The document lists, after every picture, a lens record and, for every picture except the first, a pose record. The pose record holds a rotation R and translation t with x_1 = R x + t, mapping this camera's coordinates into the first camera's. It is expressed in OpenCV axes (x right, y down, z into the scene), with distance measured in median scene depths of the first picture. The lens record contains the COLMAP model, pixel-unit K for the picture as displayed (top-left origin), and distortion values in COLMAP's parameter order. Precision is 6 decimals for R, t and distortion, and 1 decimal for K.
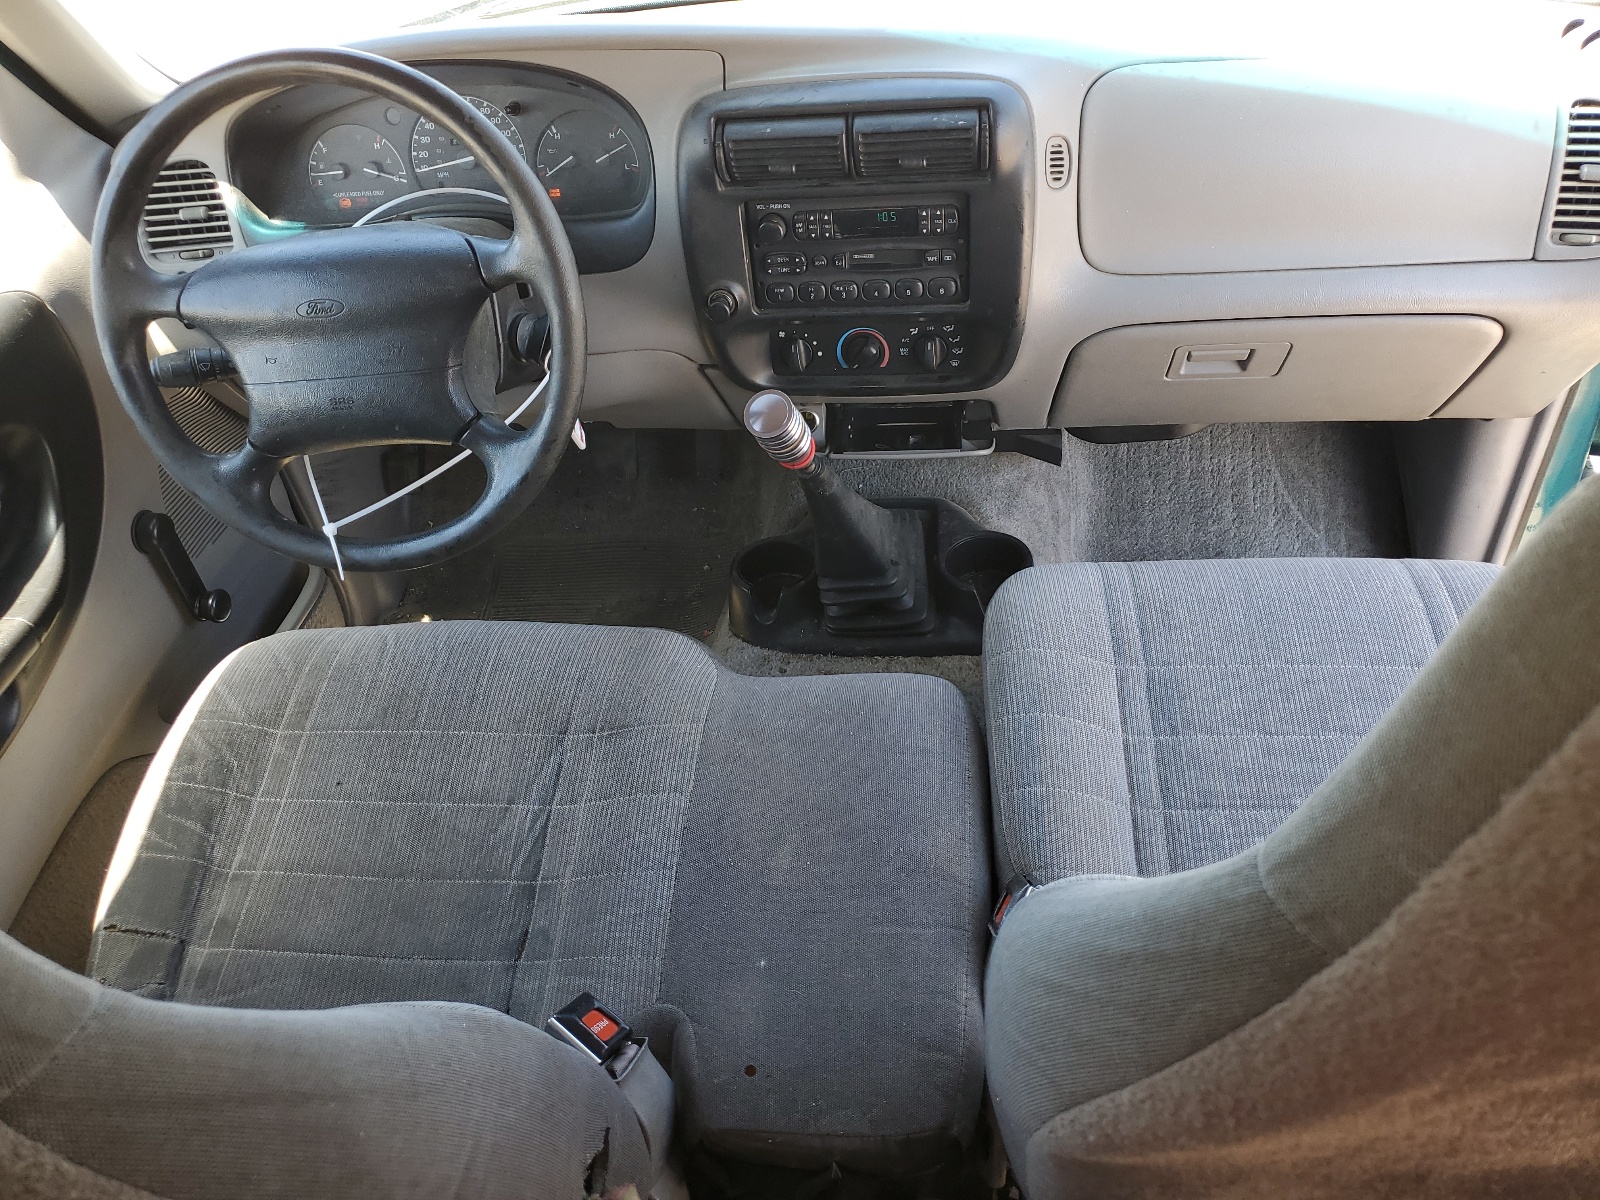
lens RADIAL K [[1216.8, 0, 800.8], [0, 1216.8, 599.2], [0, 0, 1]] dist [0.005850, 0.001927]
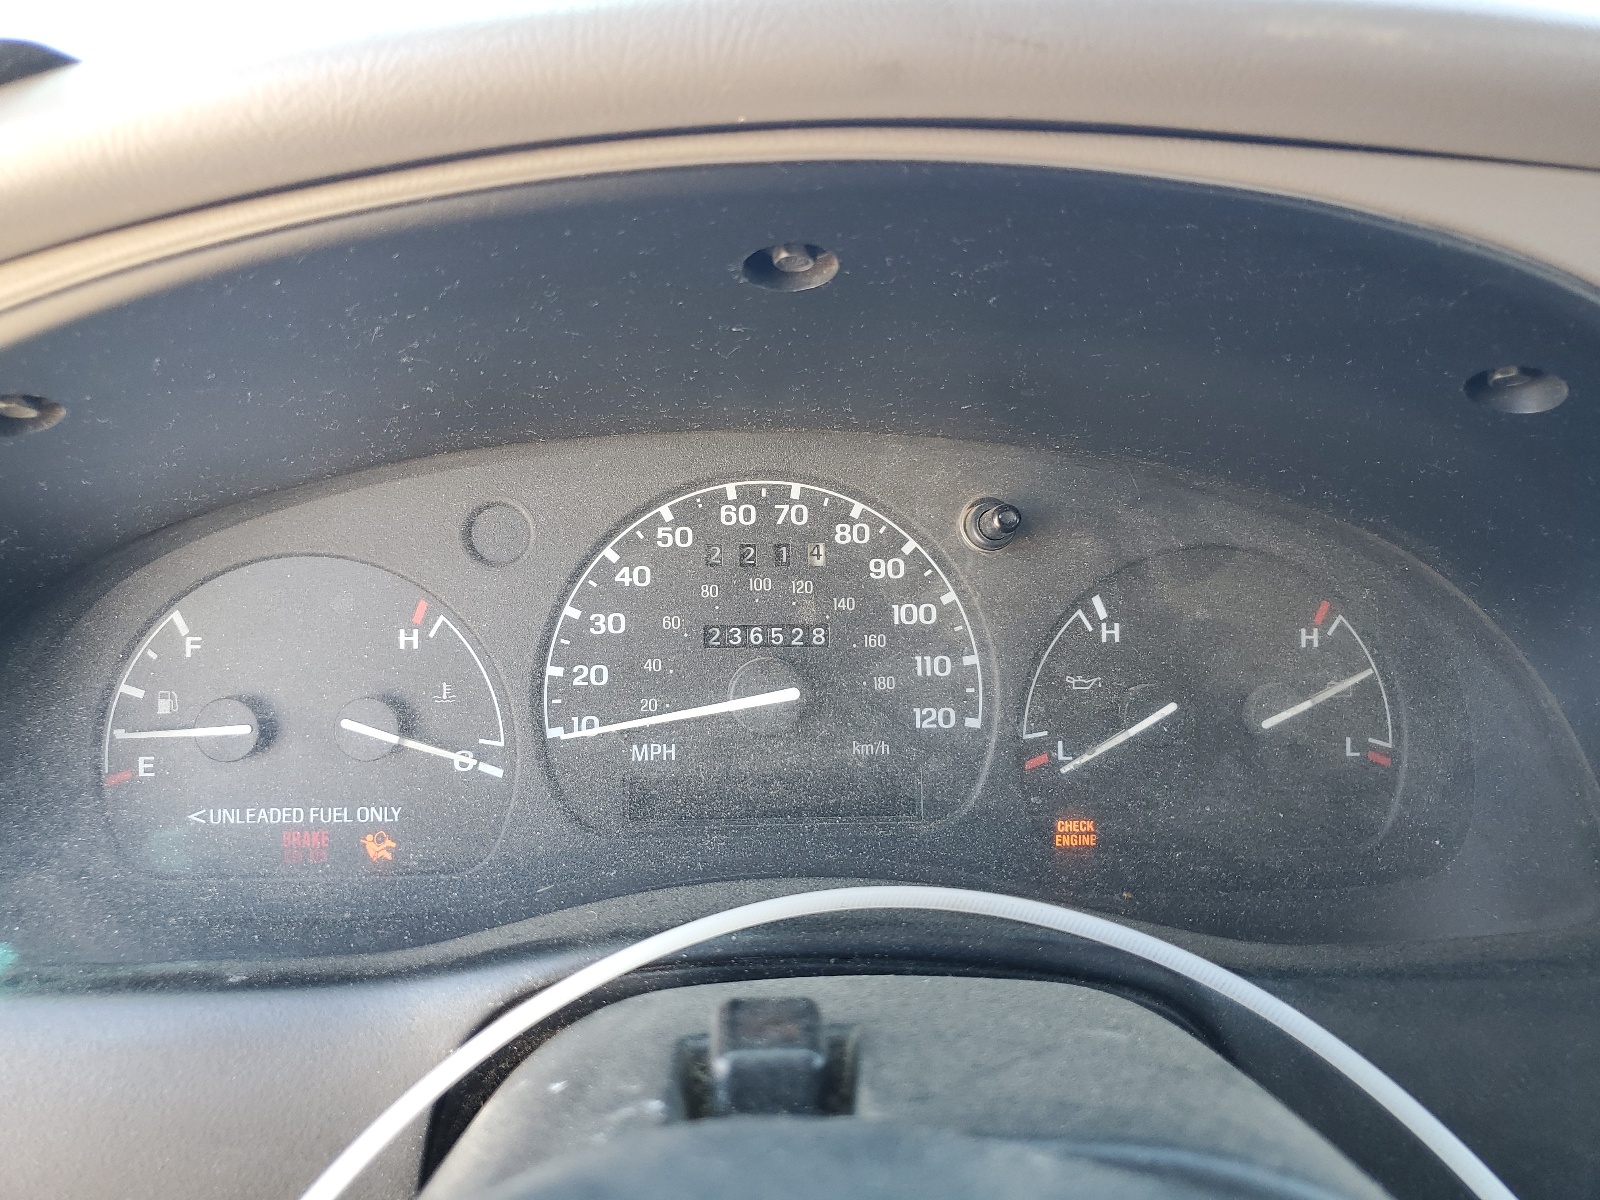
lens RADIAL K [[1216.8, 0, 799.2], [0, 1216.8, 601.7], [0, 0, 1]] dist [0.005850, 0.001927]
pose [[0.989488, 0.047130, 0.136723, -0.301672], [0.011178, 0.917655, -0.397220, -0.275658], [-0.144185, 0.394573, 0.907482, 0.750868]]
